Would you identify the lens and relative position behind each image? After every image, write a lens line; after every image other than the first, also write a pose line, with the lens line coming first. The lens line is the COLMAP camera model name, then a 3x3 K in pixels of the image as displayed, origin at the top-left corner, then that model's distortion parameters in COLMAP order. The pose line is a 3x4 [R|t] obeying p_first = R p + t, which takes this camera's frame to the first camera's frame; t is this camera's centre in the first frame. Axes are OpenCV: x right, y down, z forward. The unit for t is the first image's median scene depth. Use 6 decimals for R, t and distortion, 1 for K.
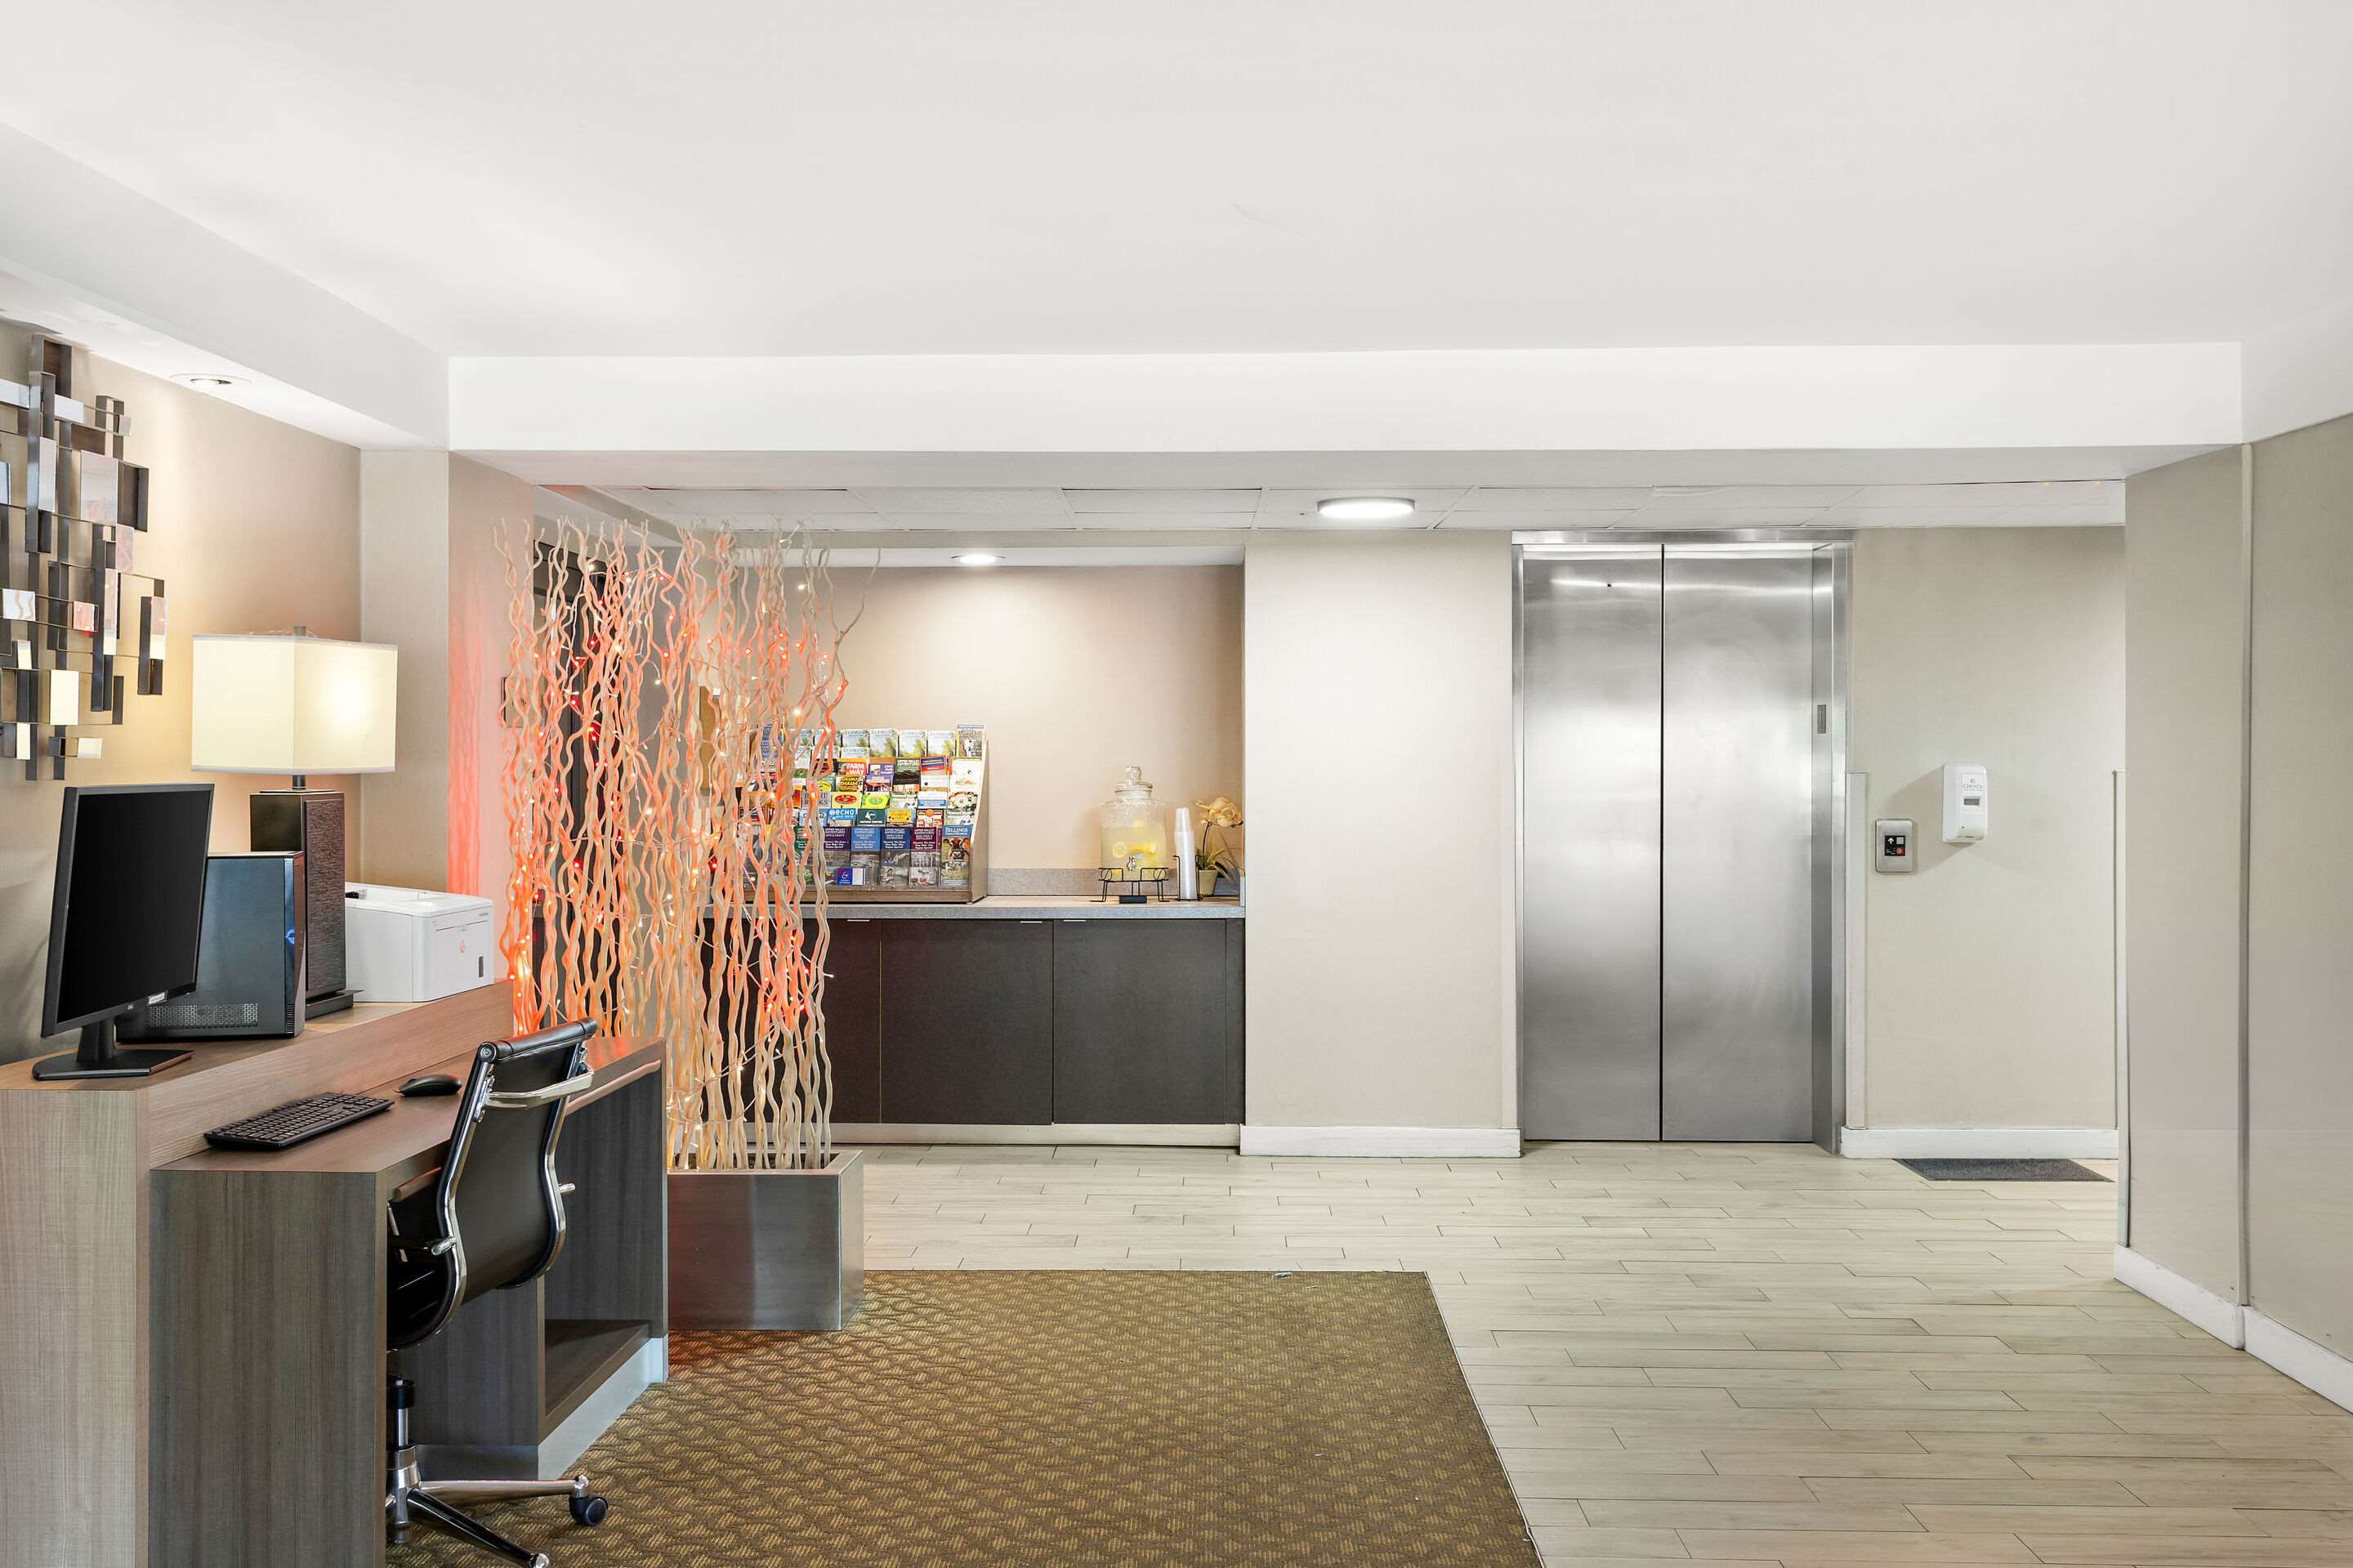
lens RADIAL K [[2287.5, 0, 1176.8], [0, 2287.5, 777.9], [0, 0, 1]] dist [0.005653, 0.000000]
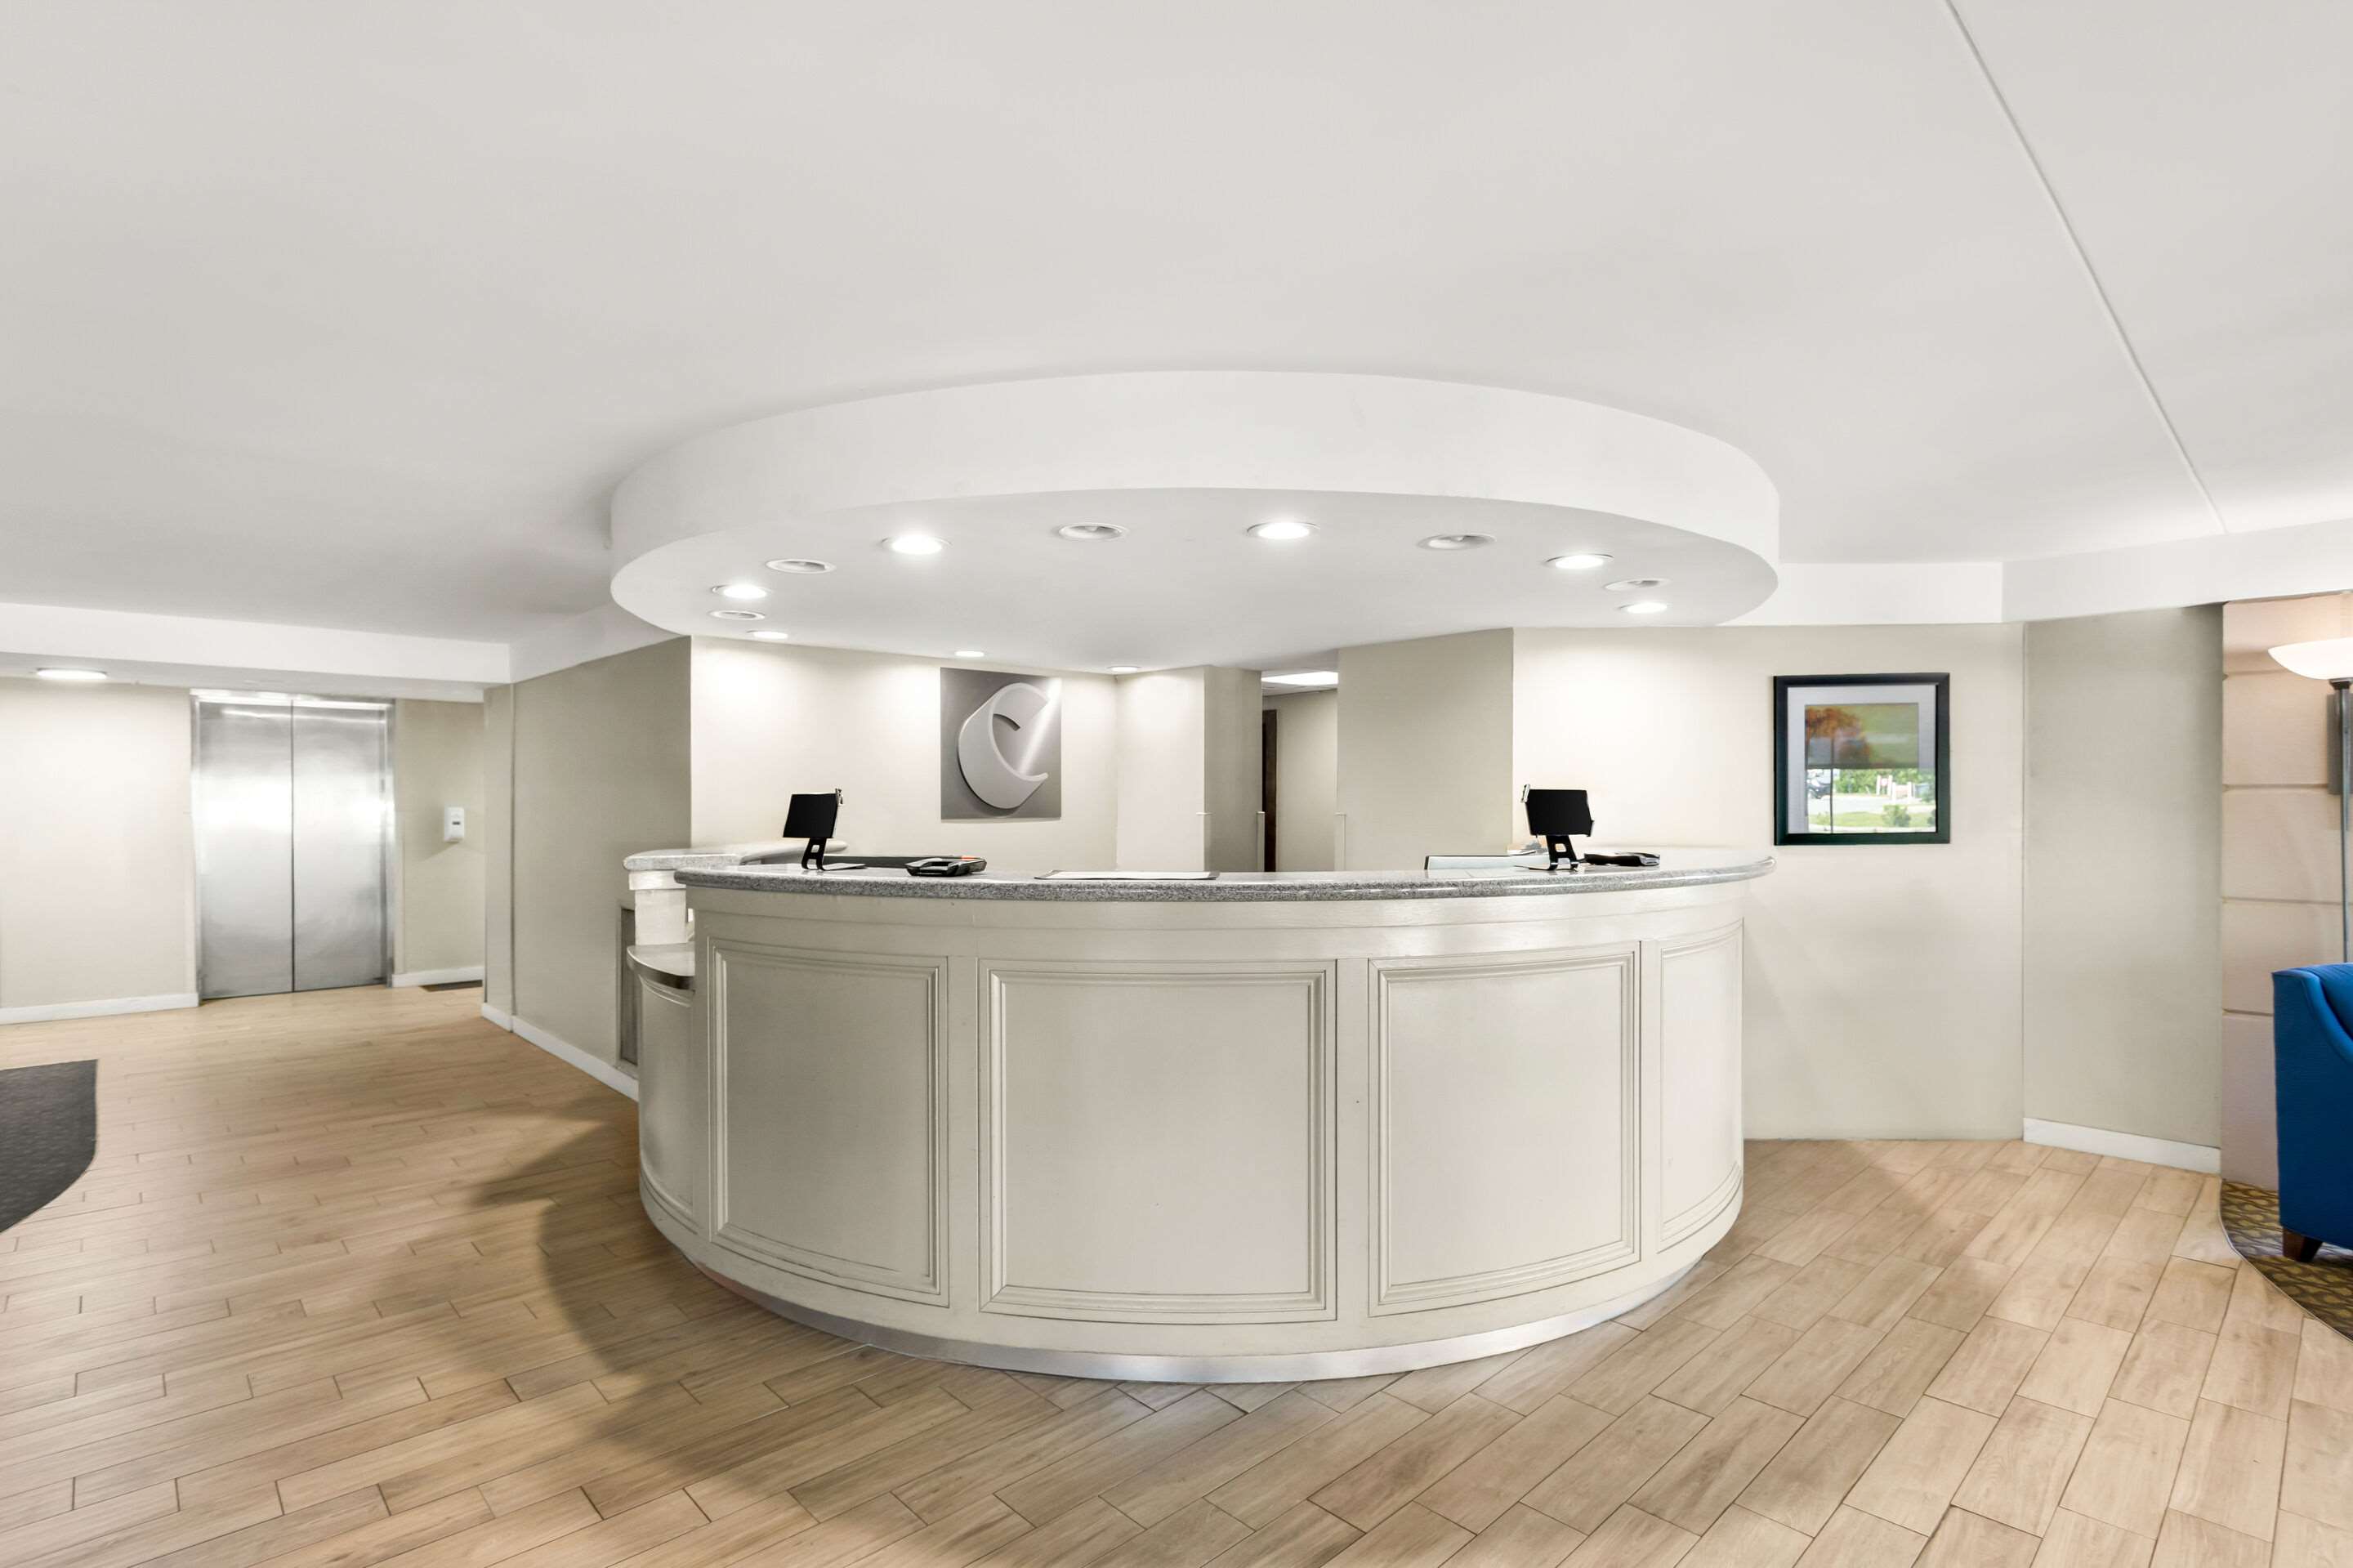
lens RADIAL K [[1145.8, 0, 1165.2], [0, 1145.8, 788.6], [0, 0, 1]] dist [0.000547, 0.000991]
pose [[0.713034, 0.013518, 0.700999, 0.052260], [0.002852, 0.999750, -0.022180, 0.003456], [-0.701123, 0.017814, 0.712818, -0.290966]]
